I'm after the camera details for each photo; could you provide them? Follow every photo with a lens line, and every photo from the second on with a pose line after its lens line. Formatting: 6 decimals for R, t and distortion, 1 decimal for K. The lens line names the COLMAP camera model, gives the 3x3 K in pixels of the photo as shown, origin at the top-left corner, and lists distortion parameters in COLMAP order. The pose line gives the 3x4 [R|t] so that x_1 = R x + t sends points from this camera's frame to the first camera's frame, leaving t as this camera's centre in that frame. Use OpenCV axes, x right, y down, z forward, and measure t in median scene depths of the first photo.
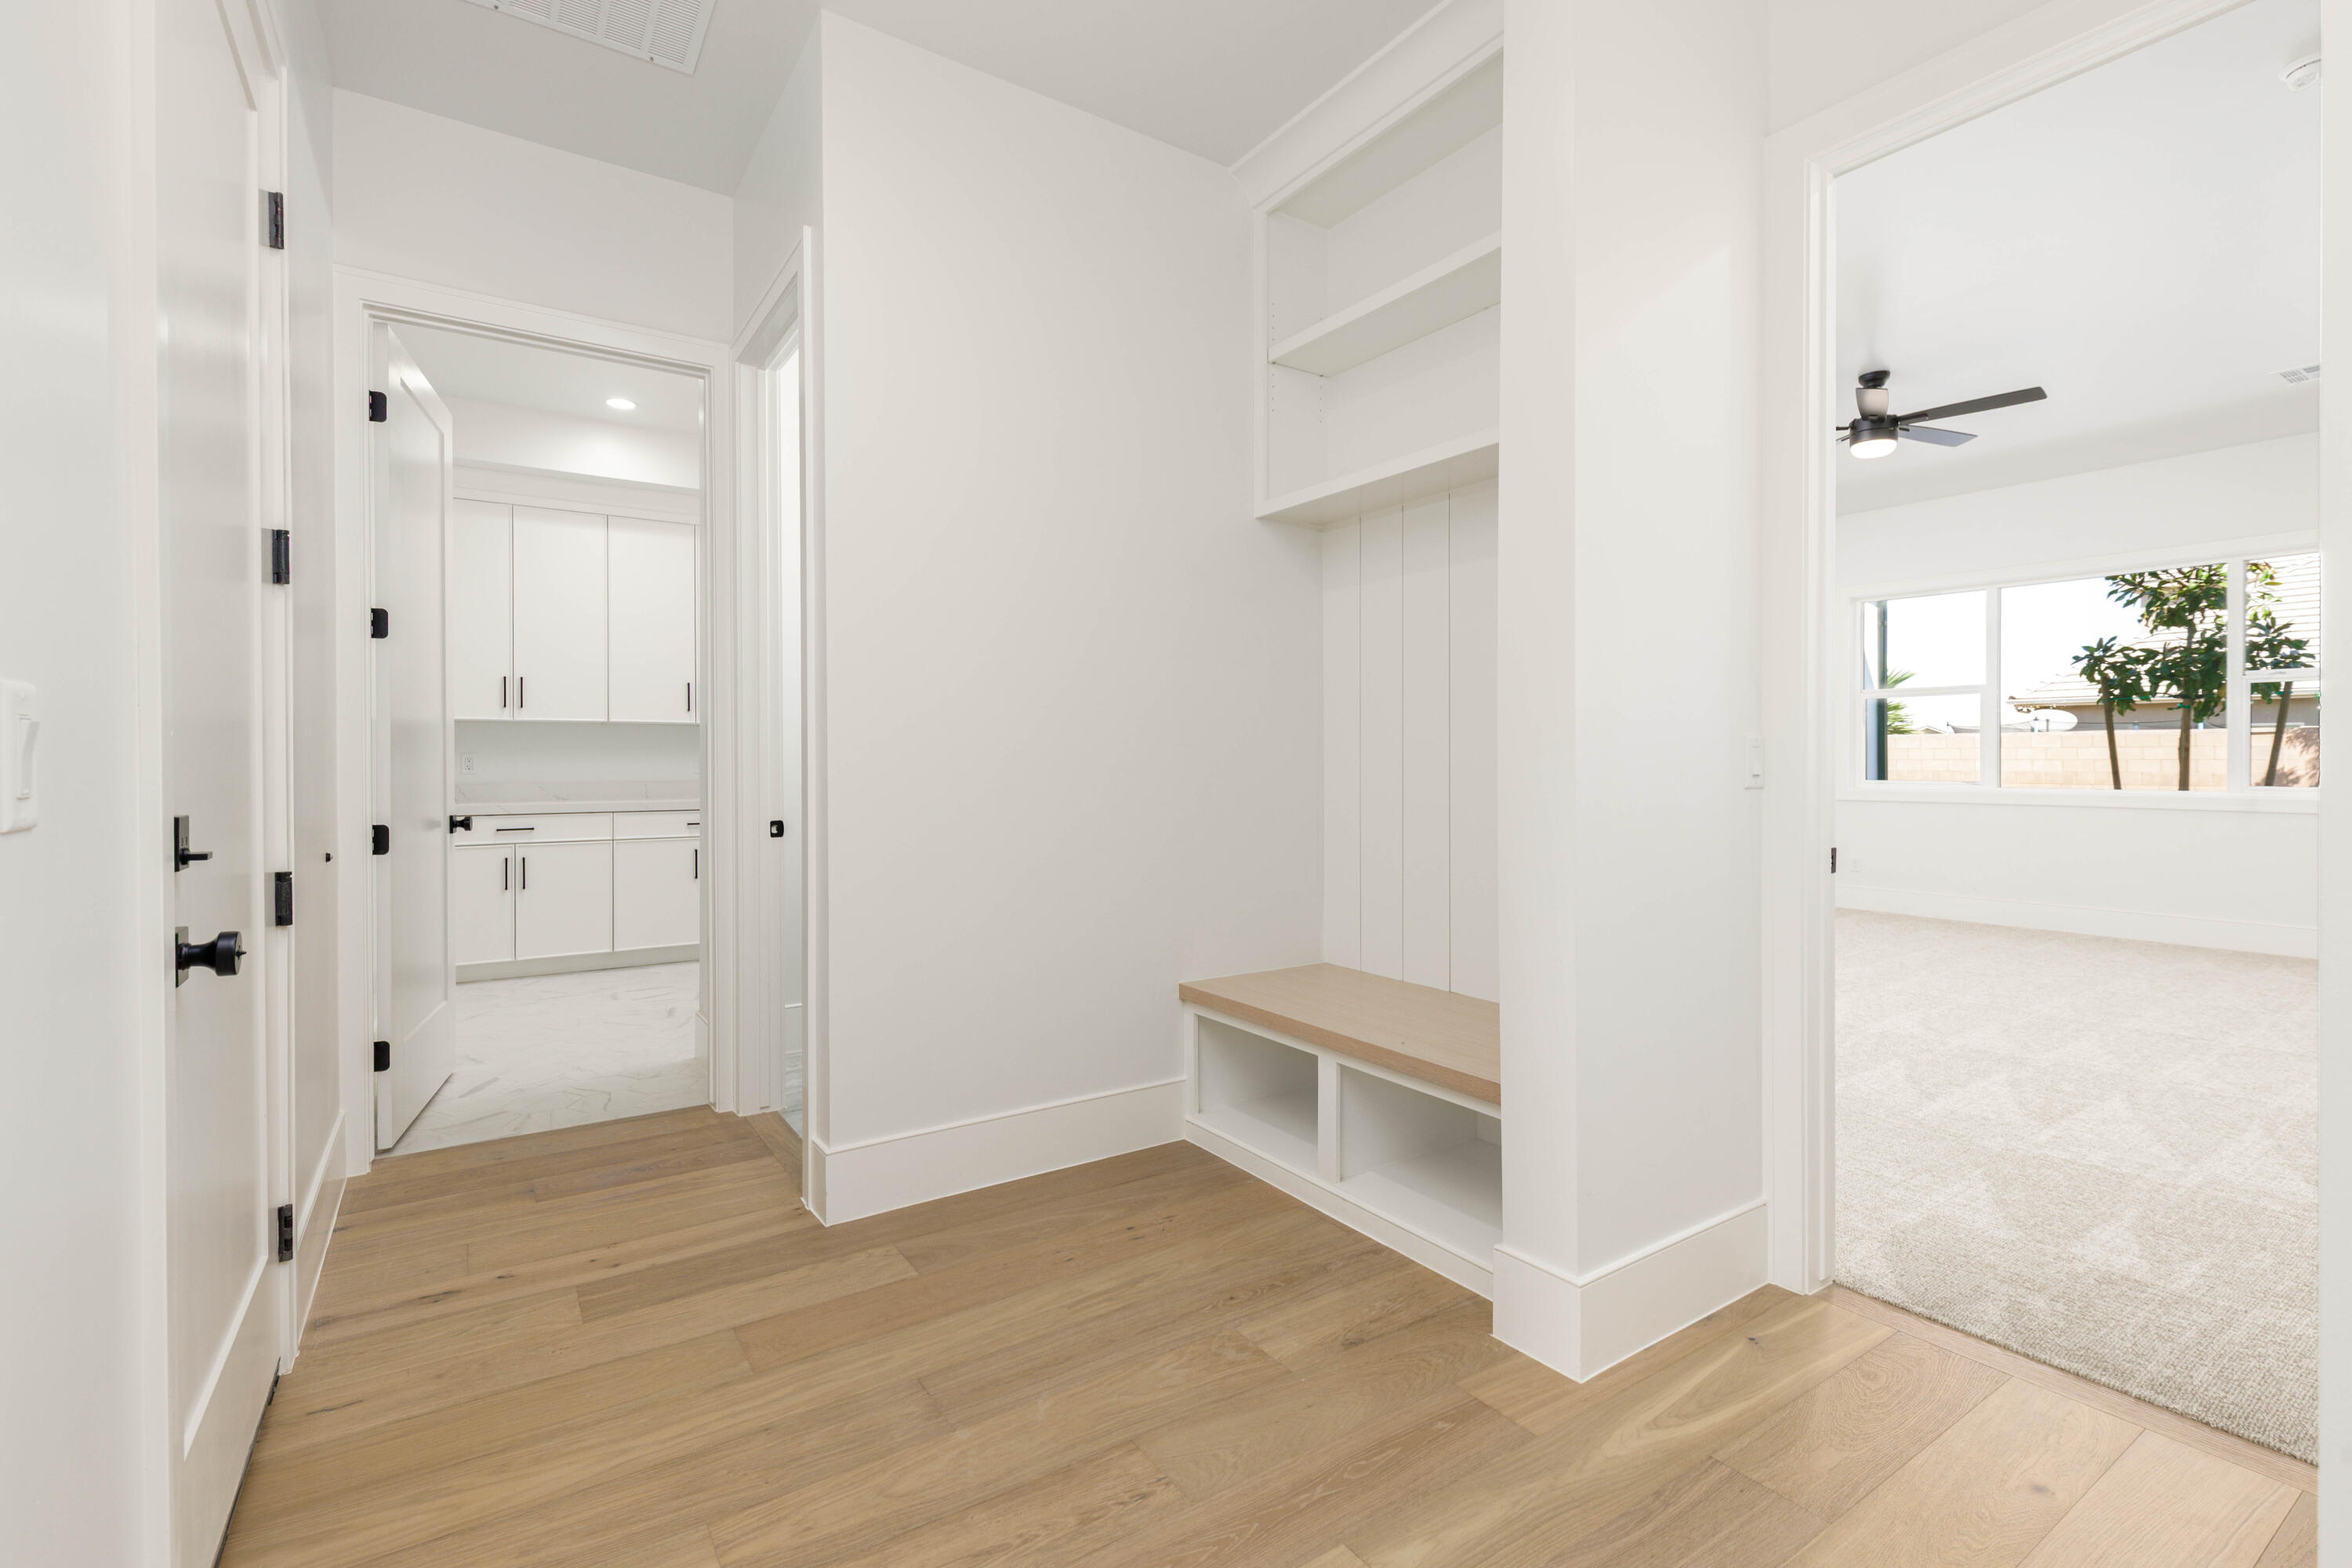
lens RADIAL K [[1052.2, 0, 1179.1], [0, 1052.2, 767.6], [0, 0, 1]] dist [-0.000446, -0.000838]
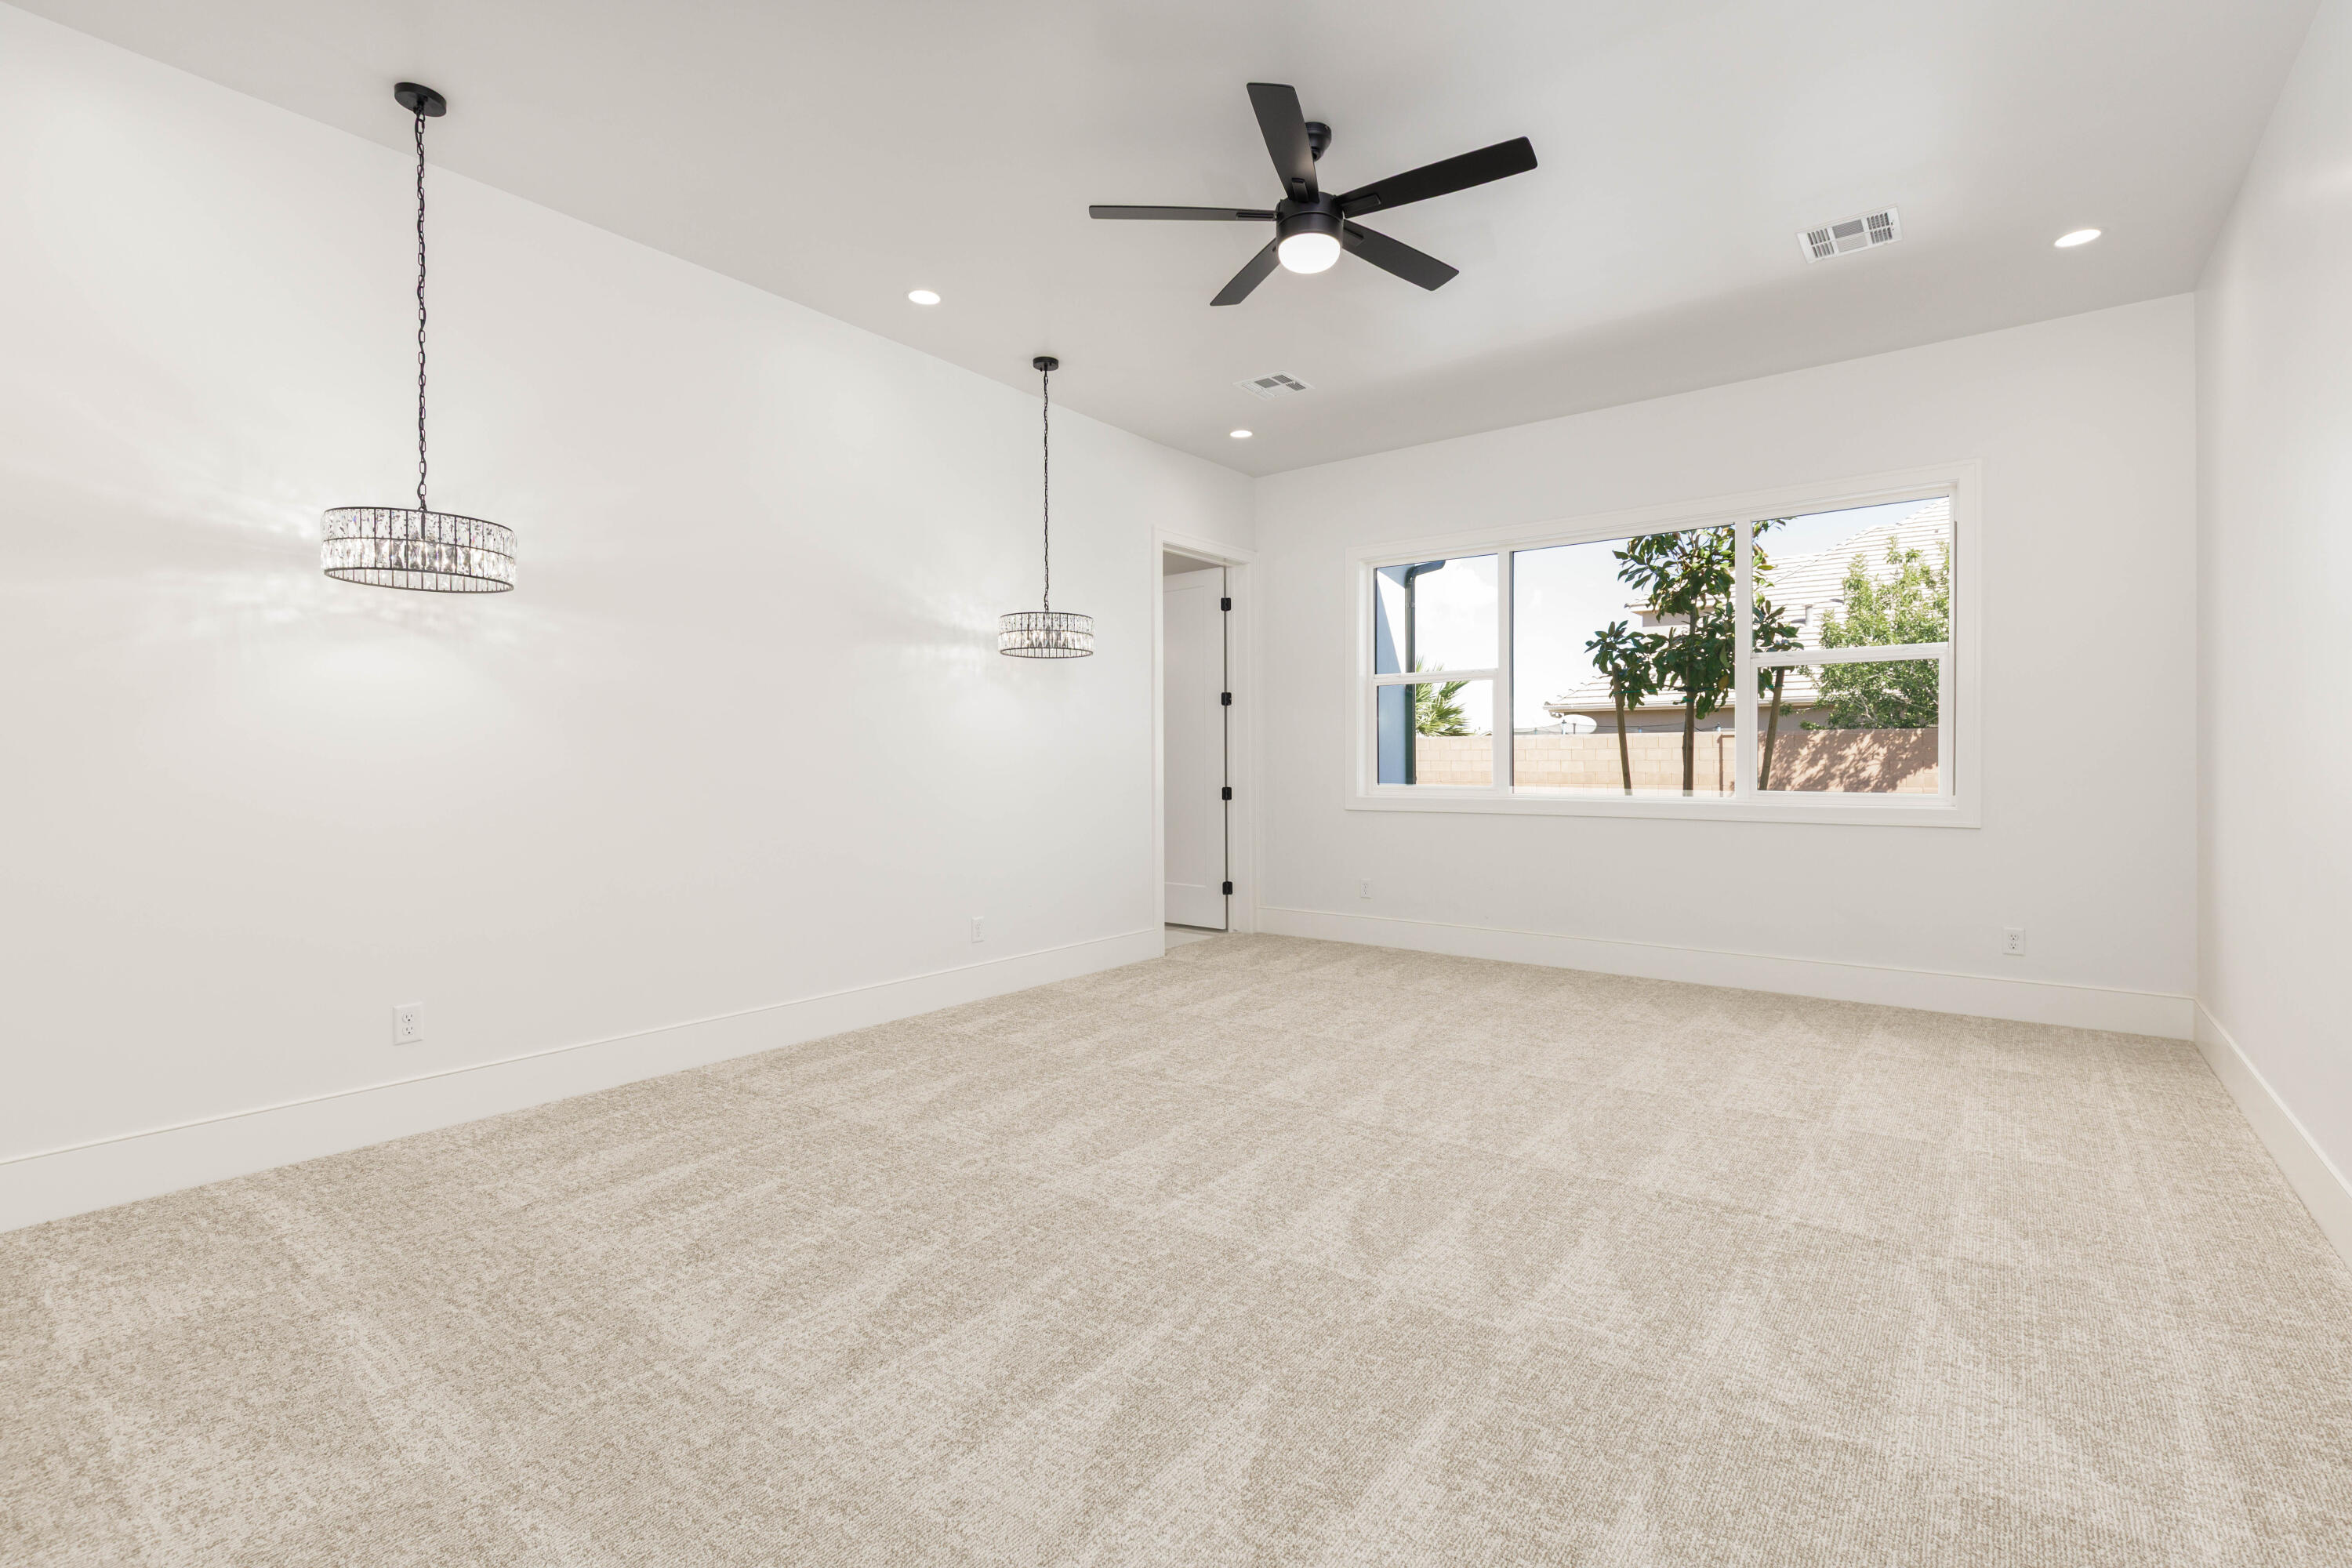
lens RADIAL K [[1052.2, 0, 1176.9], [0, 1052.2, 767.0], [0, 0, 1]] dist [-0.000446, -0.000838]
pose [[0.947817, -0.002598, 0.318803, 0.251642], [0.003610, 0.999990, -0.002586, -0.000537], [-0.318794, 0.003602, 0.947817, 0.283472]]
